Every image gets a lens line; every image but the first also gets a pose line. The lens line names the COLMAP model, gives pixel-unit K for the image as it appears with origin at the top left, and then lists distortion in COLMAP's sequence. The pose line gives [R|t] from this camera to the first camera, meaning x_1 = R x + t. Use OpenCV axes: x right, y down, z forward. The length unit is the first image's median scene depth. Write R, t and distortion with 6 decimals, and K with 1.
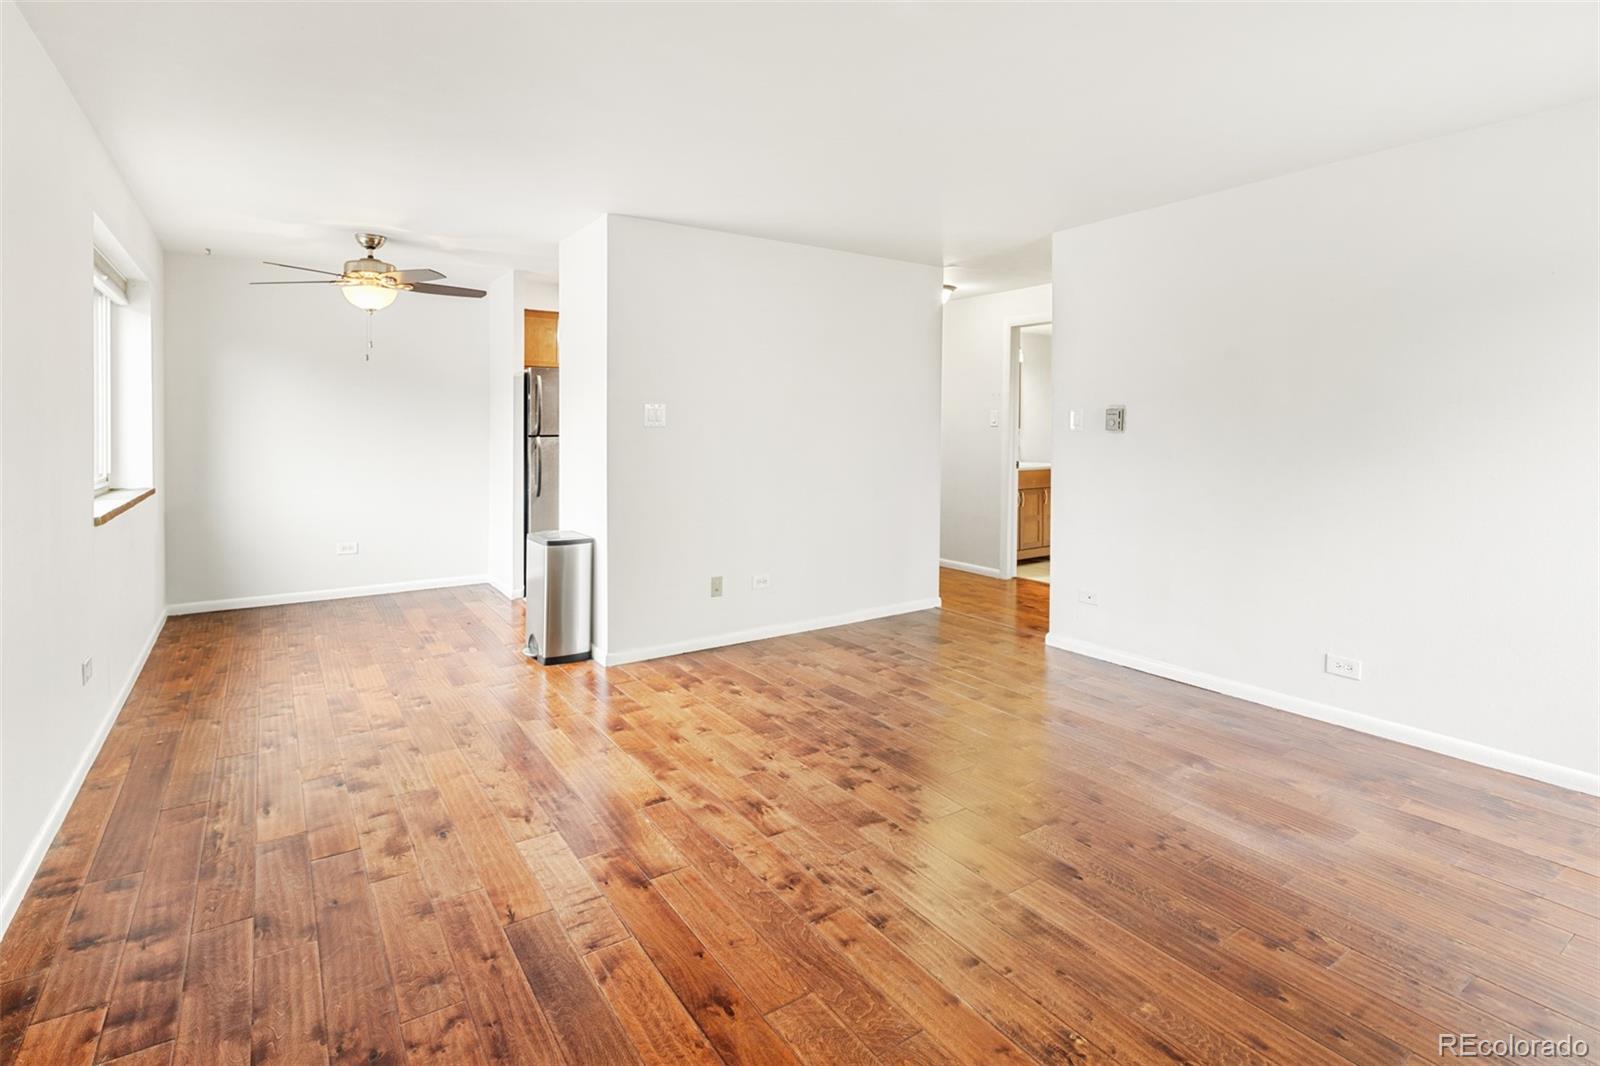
lens RADIAL K [[784.1, 0, 797.6], [0, 784.1, 430.4], [0, 0, 1]] dist [-0.000986, 0.000022]
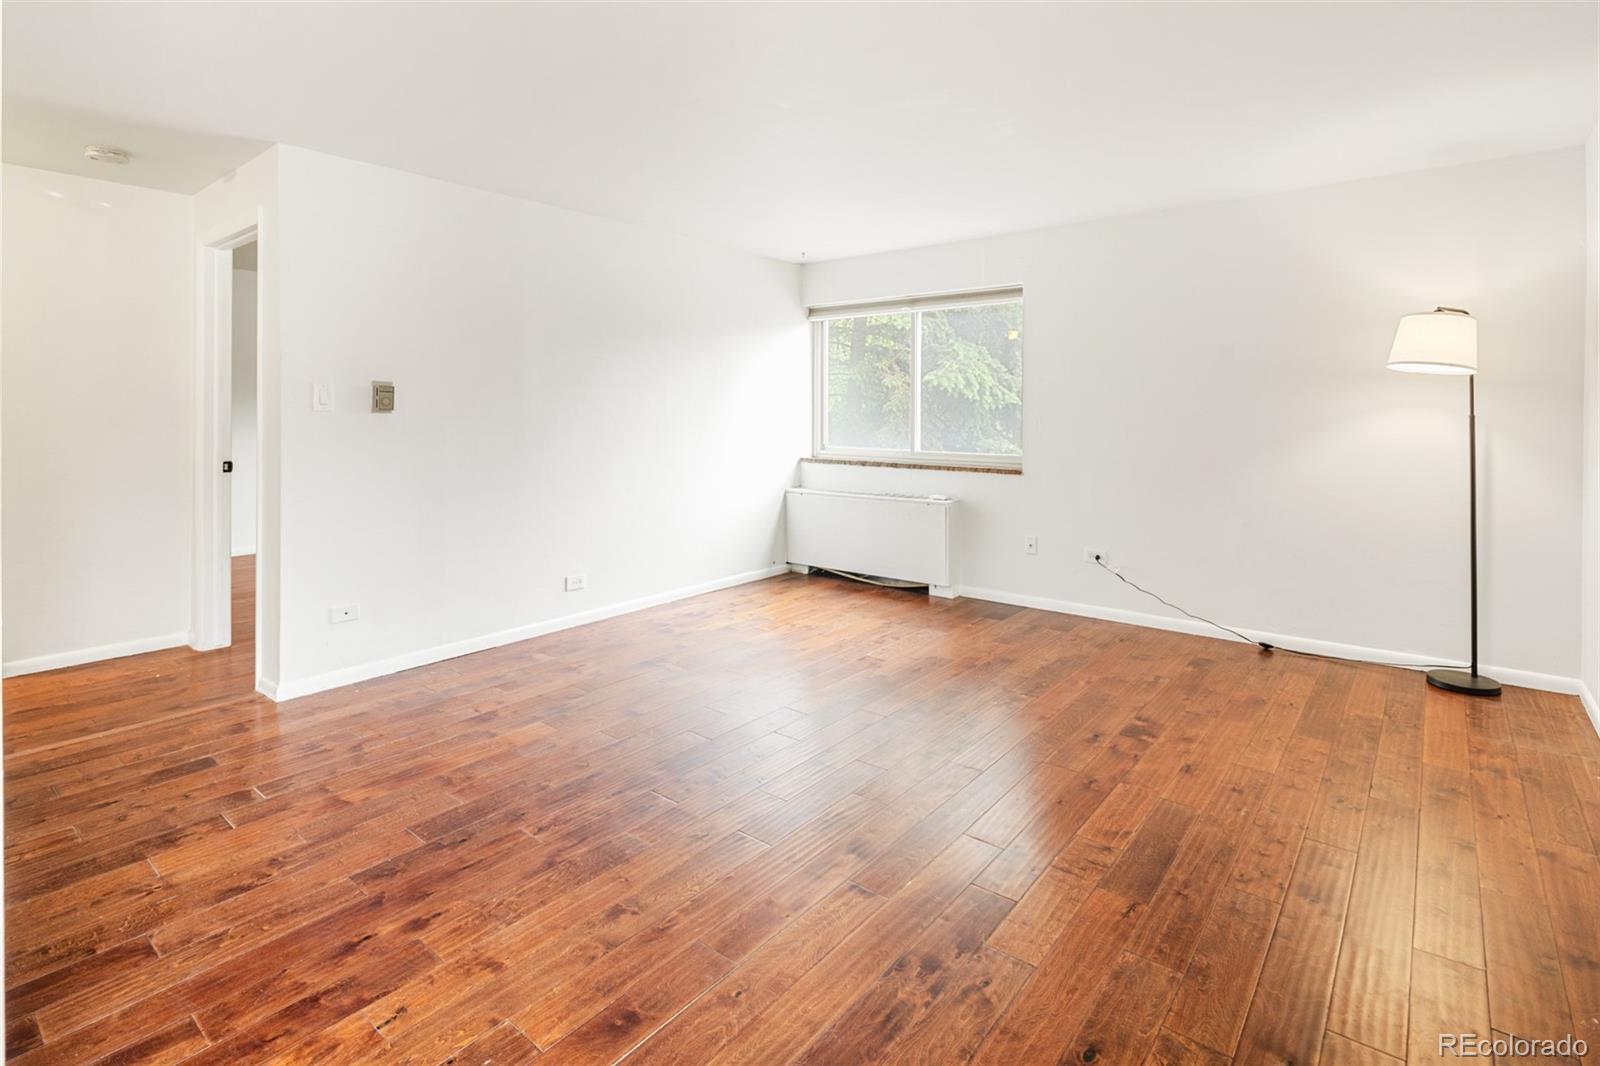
lens RADIAL K [[784.0, 0, 790.4], [0, 784.0, 412.5], [0, 0, 1]] dist [0.002154, -0.002259]
pose [[-0.284172, -0.005635, 0.958757, -0.839415], [0.002043, 0.999977, 0.006483, -0.003630], [-0.958771, 0.003801, -0.284154, 1.199453]]
